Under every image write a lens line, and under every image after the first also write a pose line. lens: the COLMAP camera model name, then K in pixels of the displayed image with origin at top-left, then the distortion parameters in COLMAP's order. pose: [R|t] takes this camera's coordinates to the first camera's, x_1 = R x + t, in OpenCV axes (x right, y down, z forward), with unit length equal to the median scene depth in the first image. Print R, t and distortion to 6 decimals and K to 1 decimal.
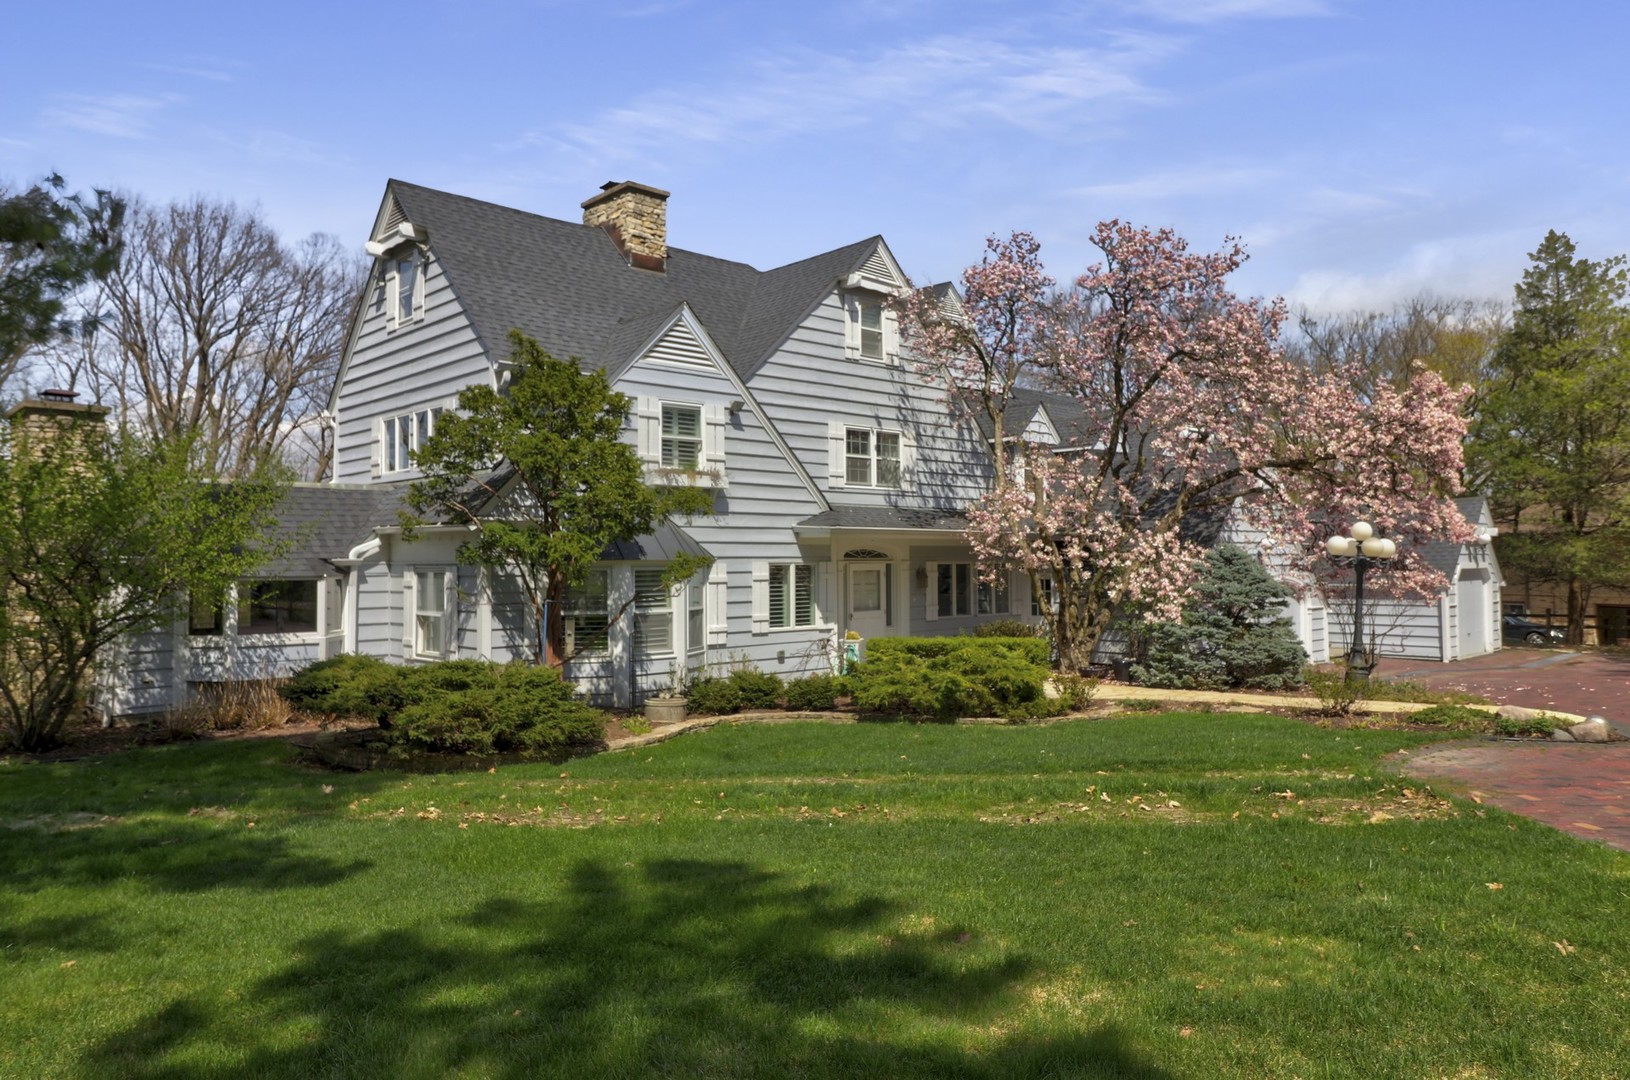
lens RADIAL K [[1095.5, 0, 815.0], [0, 1095.5, 523.0], [0, 0, 1]] dist [0.007215, 0.001164]
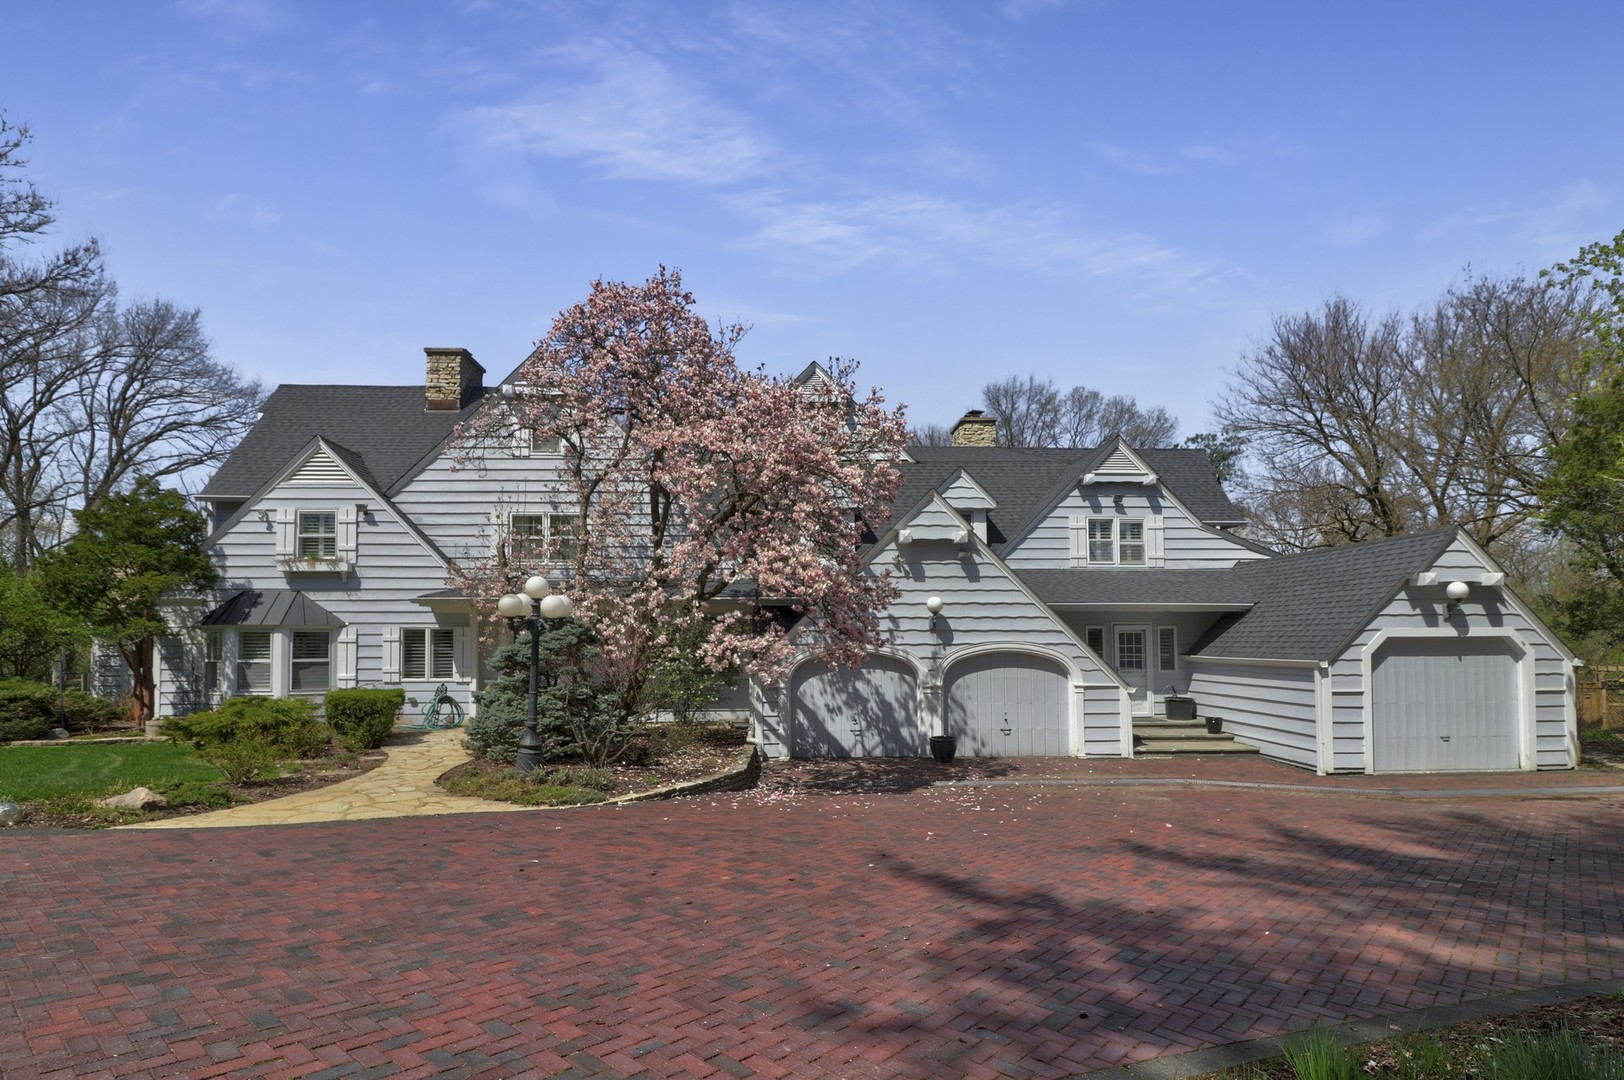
lens RADIAL K [[857.6, 0, 809.9], [0, 857.6, 607.9], [0, 0, 1]] dist [-0.005627, -0.001005]
pose [[0.753683, -0.018879, -0.656966, 0.964640], [0.021606, 0.999759, -0.003942, 0.027510], [0.656882, -0.011223, 0.753909, 0.557387]]
